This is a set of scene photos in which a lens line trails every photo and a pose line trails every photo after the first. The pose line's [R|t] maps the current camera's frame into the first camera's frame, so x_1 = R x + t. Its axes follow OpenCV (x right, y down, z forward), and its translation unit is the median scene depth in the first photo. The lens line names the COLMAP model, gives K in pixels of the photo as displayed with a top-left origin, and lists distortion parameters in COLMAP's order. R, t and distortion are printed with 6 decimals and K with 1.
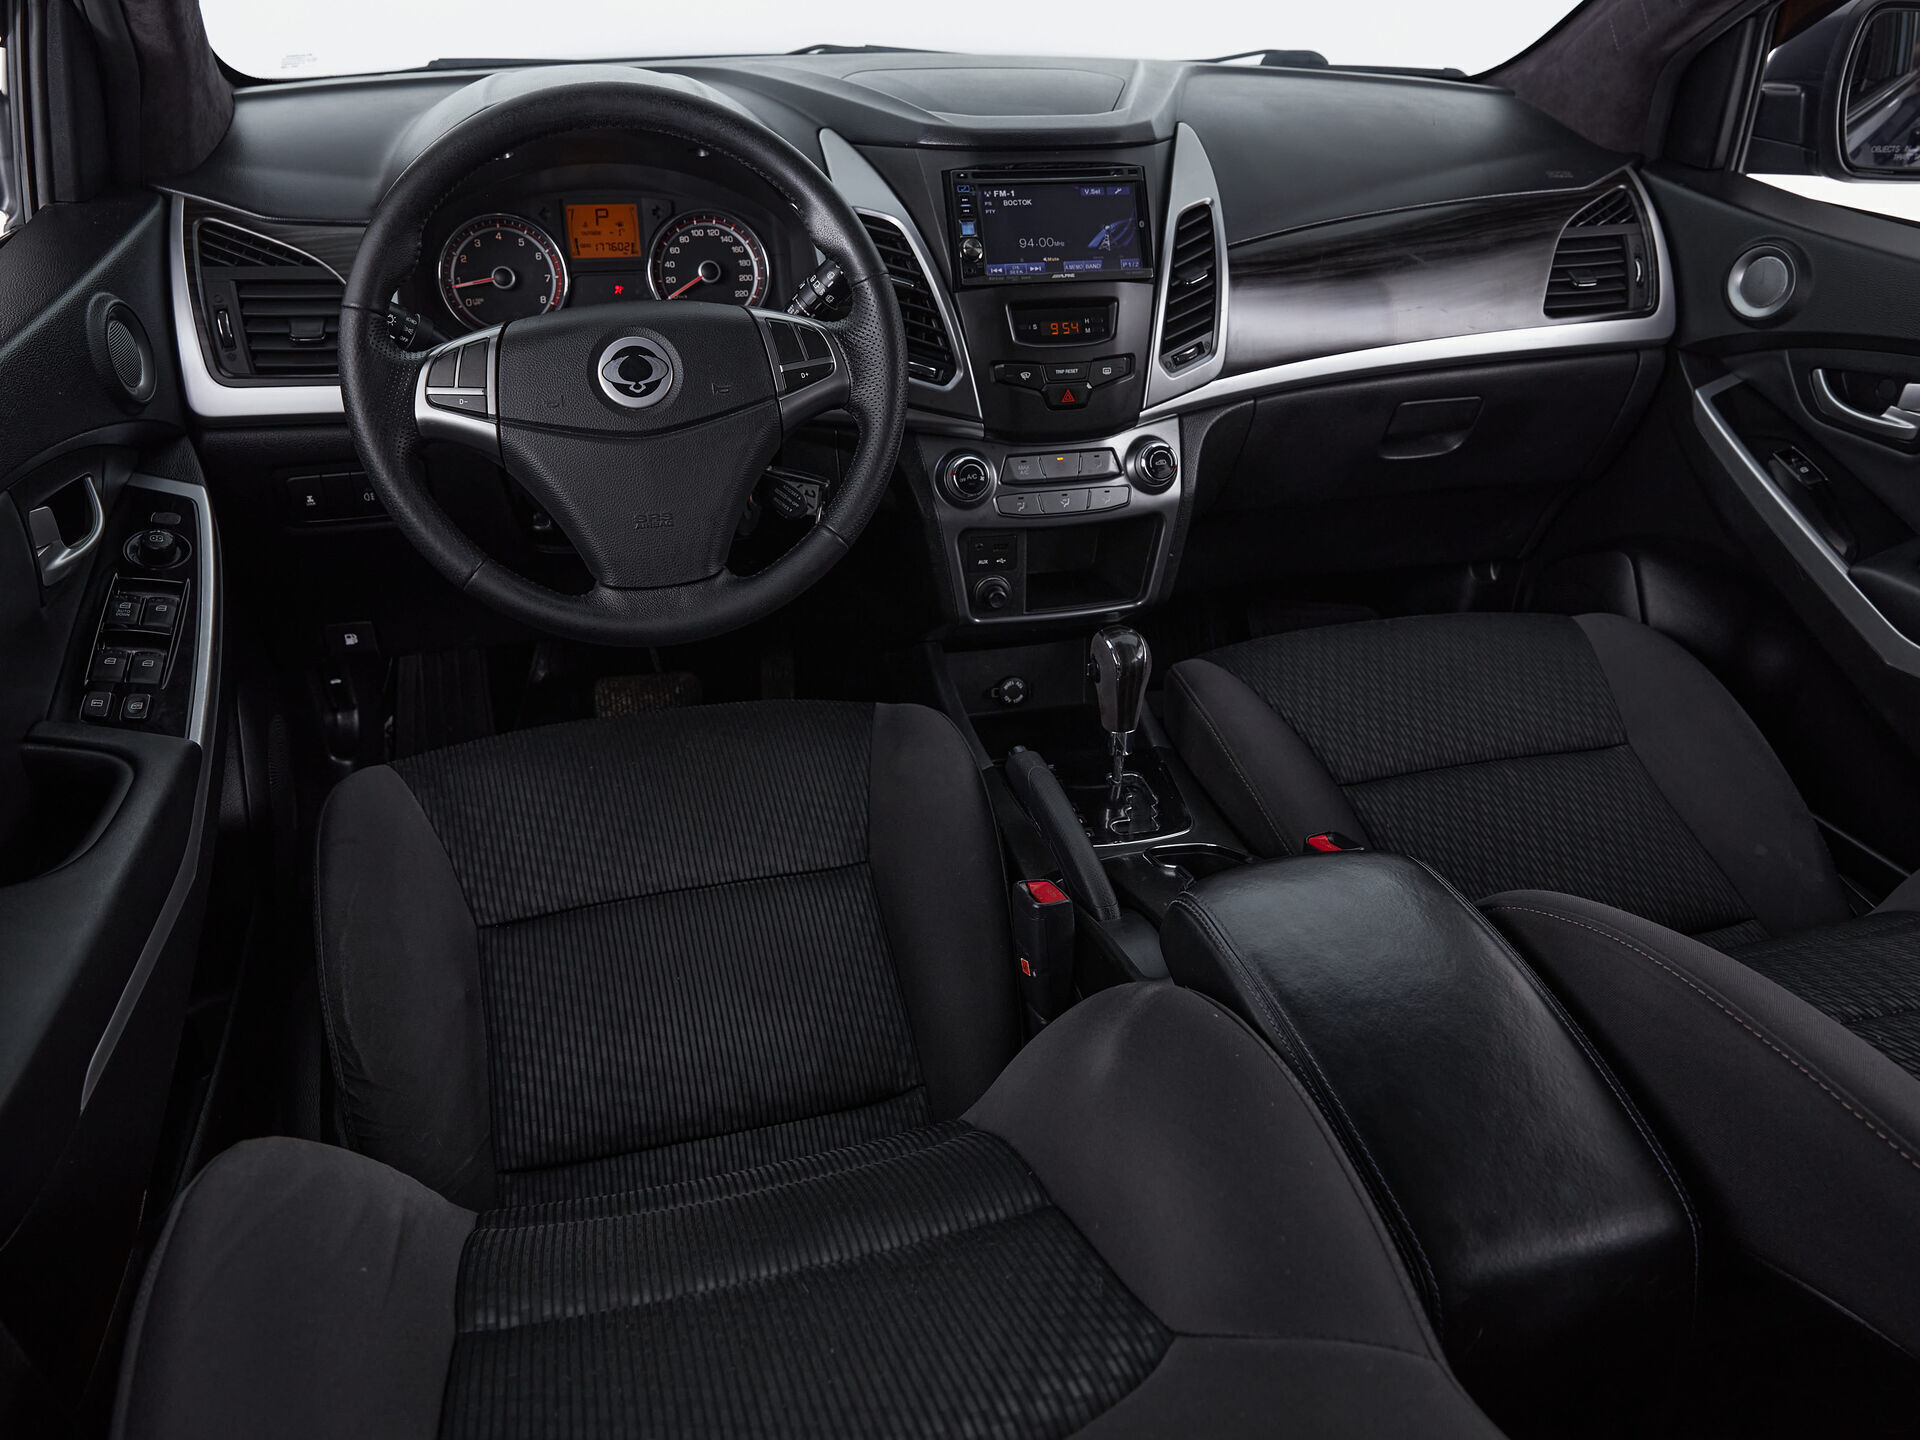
lens RADIAL K [[1449.8, 0, 964.7], [0, 1449.8, 724.0], [0, 0, 1]] dist [-0.018806, 0.017521]
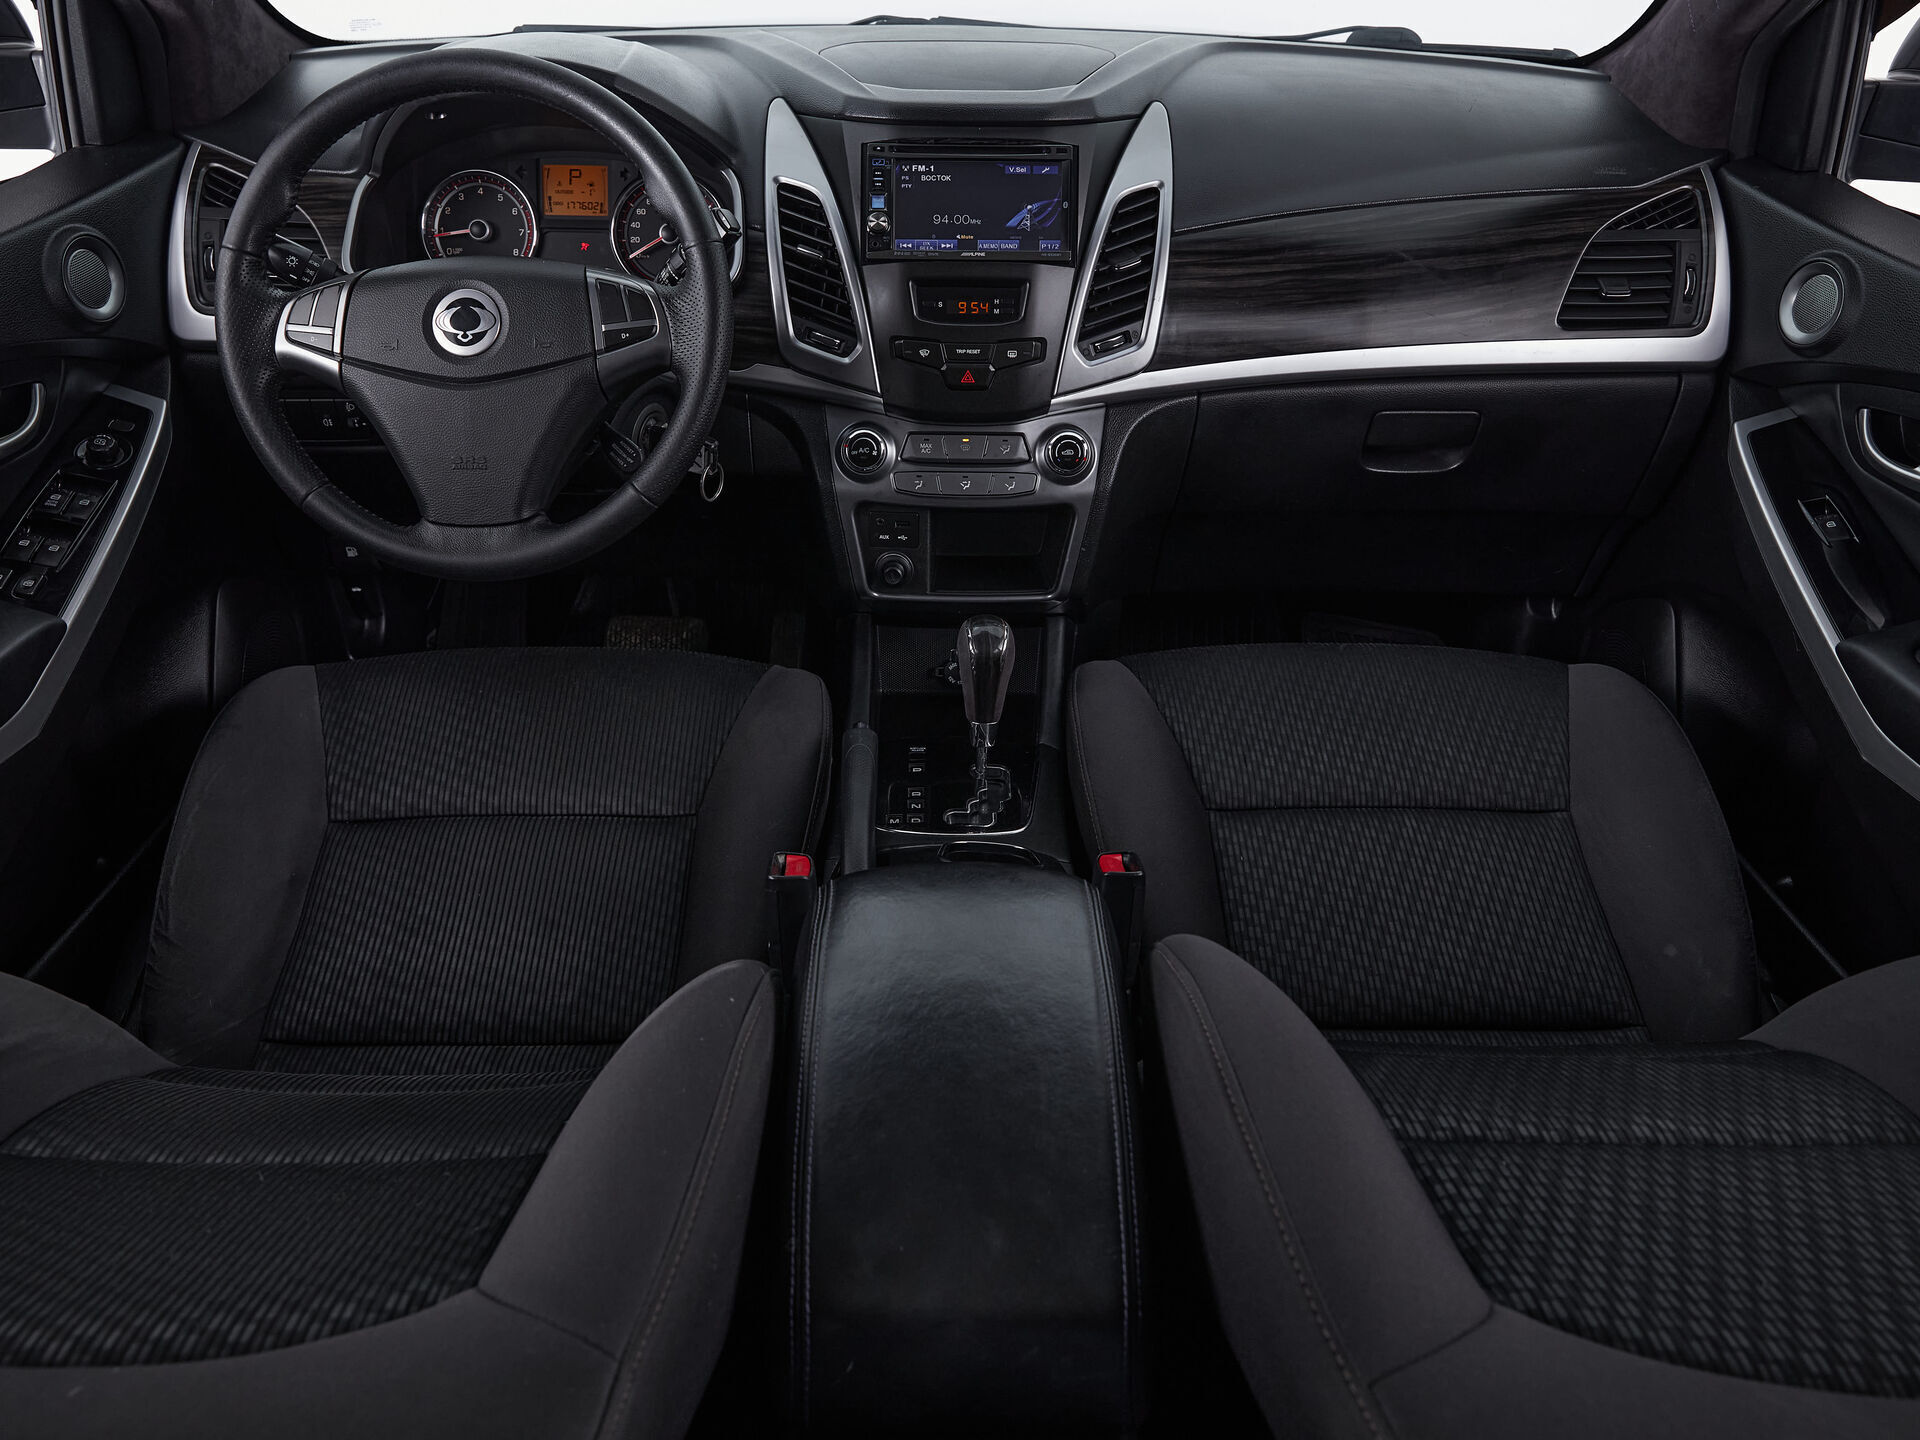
lens RADIAL K [[1449.8, 0, 937.5], [0, 1449.8, 708.1], [0, 0, 1]] dist [-0.018806, 0.017521]
pose [[0.962486, 0.126152, -0.240221, 0.309051], [-0.124411, 0.991976, 0.022461, -0.022238], [0.241127, 0.008268, 0.970458, 0.041772]]
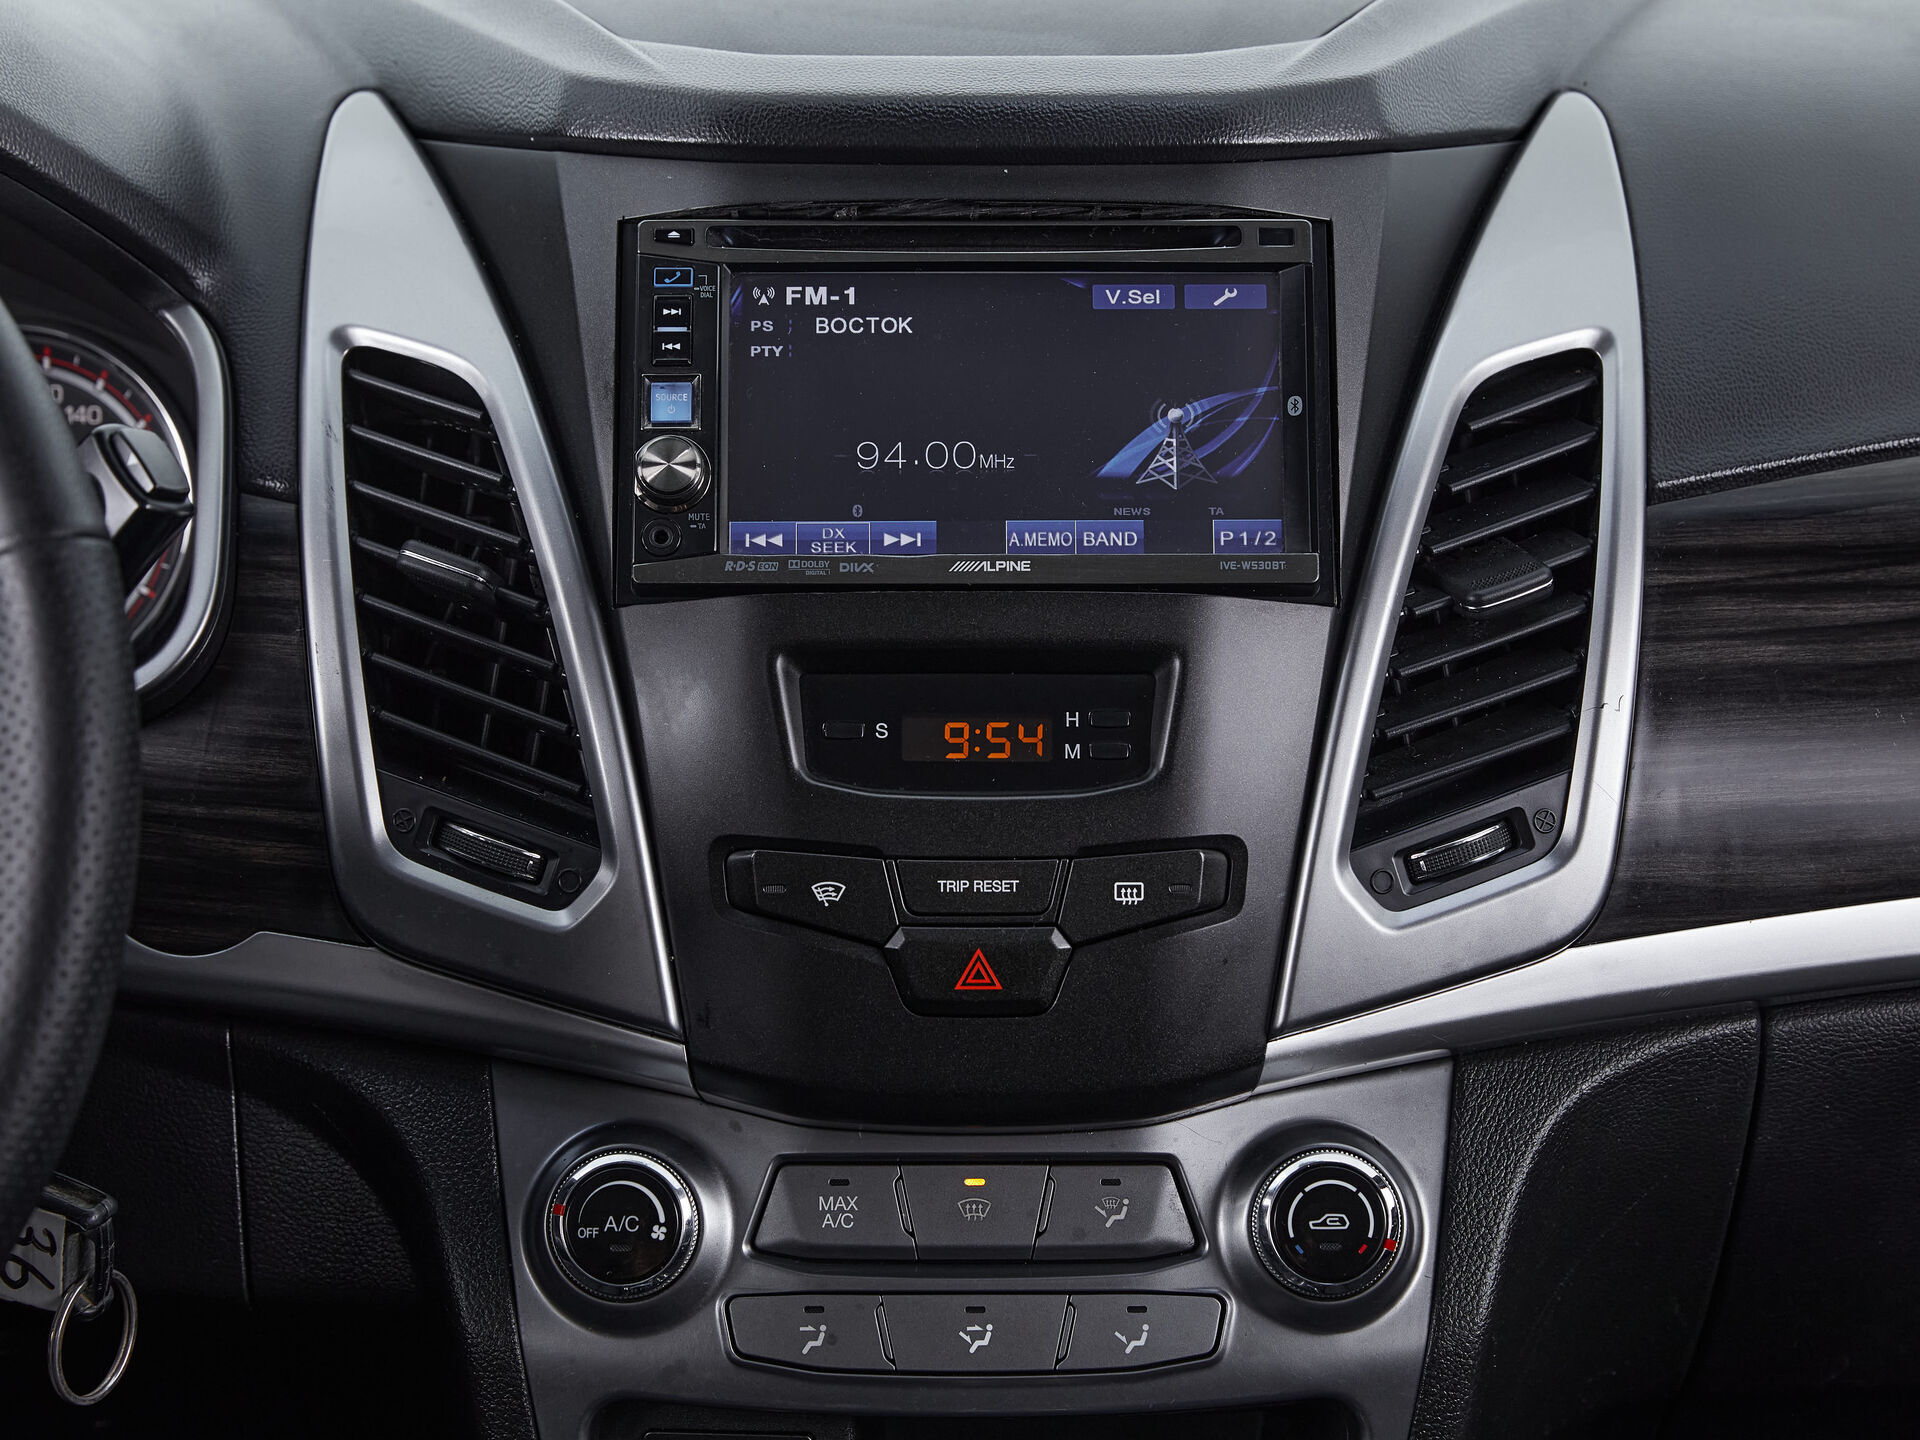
lens RADIAL K [[3986.3, 0, 975.5], [0, 3986.3, 751.1], [0, 0, 1]] dist [-0.088082, 0.000000]
pose [[0.966154, 0.051666, -0.252739, 0.261171], [-0.111527, 0.967102, -0.228640, -0.086633], [0.232611, 0.249088, 0.940131, 0.245126]]
